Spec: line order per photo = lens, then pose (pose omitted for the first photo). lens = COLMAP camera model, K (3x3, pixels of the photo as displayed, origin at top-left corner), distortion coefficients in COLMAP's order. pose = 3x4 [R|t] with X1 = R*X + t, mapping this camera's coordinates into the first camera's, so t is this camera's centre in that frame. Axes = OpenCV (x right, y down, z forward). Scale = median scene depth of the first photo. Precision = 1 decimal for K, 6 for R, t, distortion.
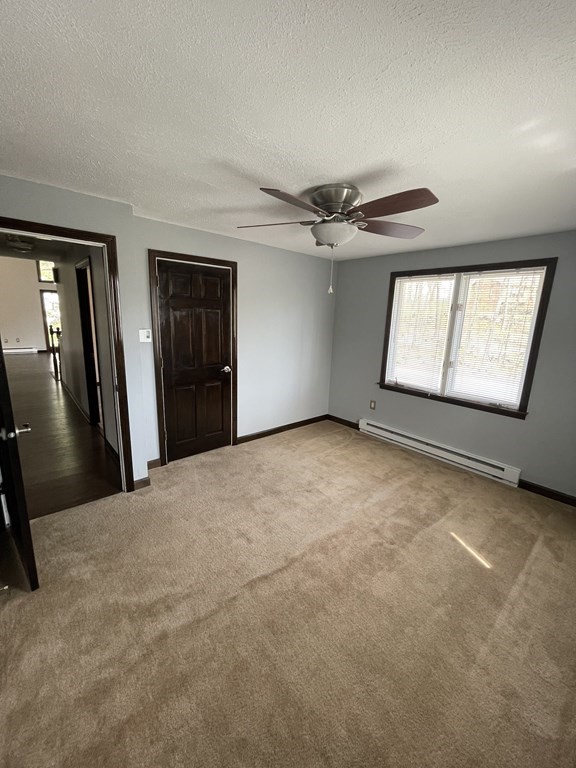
lens RADIAL K [[311.6, 0, 288.0], [0, 311.6, 384.0], [0, 0, 1]] dist [-0.000183, -0.000012]
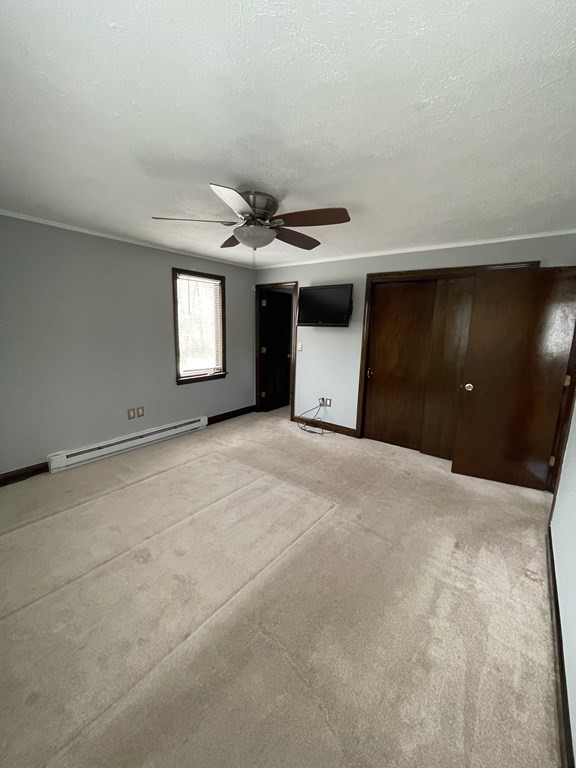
lens RADIAL K [[311.6, 0, 288.0], [0, 311.6, 384.0], [0, 0, 1]] dist [-0.000183, -0.000012]
pose [[-0.194904, -0.230142, 0.953440, -0.701634], [0.171205, 0.949175, 0.264111, -0.187790], [-0.965765, 0.214710, -0.145597, 0.798367]]
